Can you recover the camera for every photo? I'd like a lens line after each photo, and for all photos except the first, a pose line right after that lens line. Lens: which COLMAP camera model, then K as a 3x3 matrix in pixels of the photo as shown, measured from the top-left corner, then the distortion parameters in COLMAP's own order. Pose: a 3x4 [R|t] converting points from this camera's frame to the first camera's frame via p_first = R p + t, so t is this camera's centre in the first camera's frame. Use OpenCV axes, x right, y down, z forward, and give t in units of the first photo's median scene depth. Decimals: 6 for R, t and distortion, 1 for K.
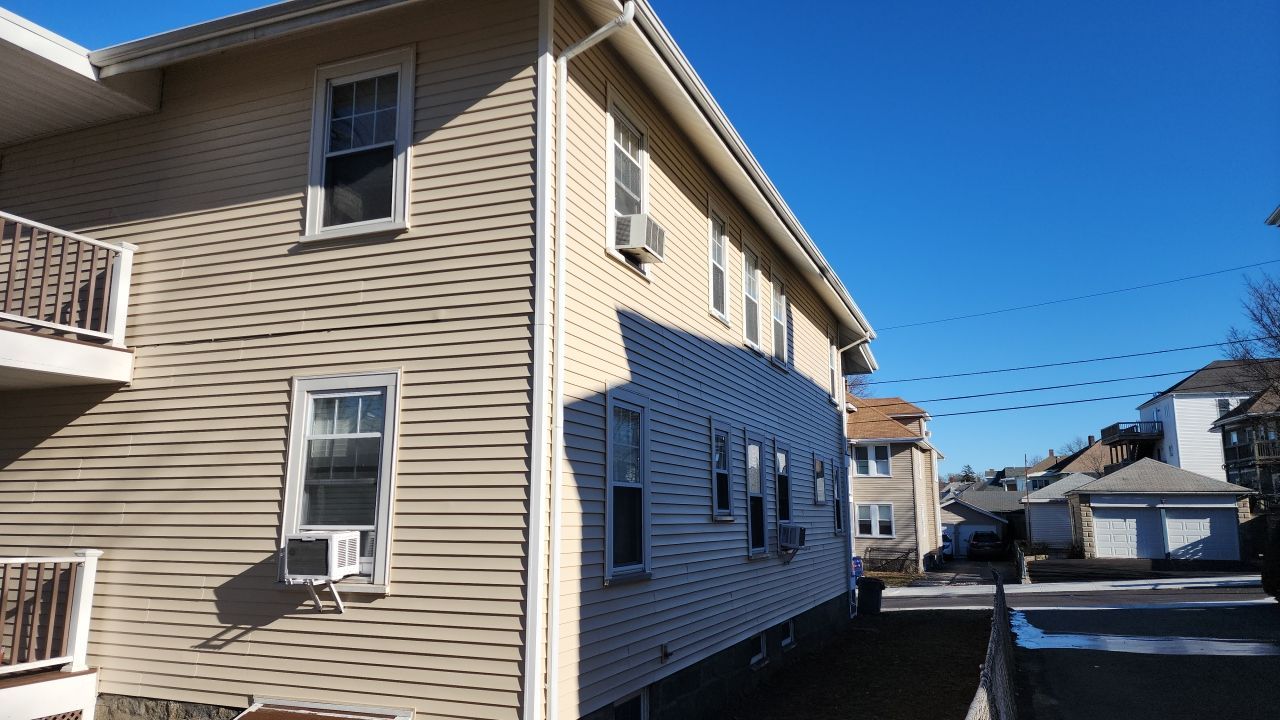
lens RADIAL K [[869.0, 0, 644.8], [0, 869.0, 366.8], [0, 0, 1]] dist [0.116226, -0.129980]
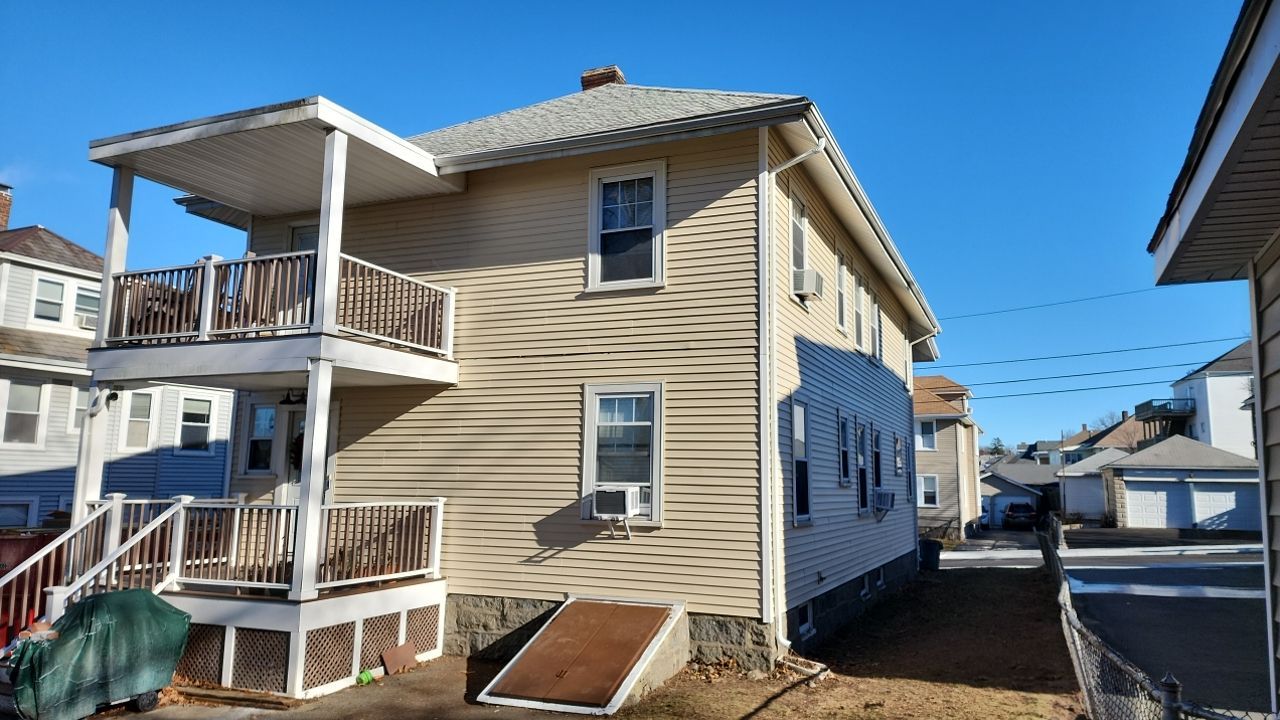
lens RADIAL K [[863.3, 0, 656.7], [0, 863.3, 359.7], [0, 0, 1]] dist [0.114852, -0.138307]
pose [[0.999704, 0.008280, -0.022855, -0.218977], [-0.007690, 0.999637, 0.025816, -0.061094], [0.023061, -0.025632, 0.999405, -0.414858]]
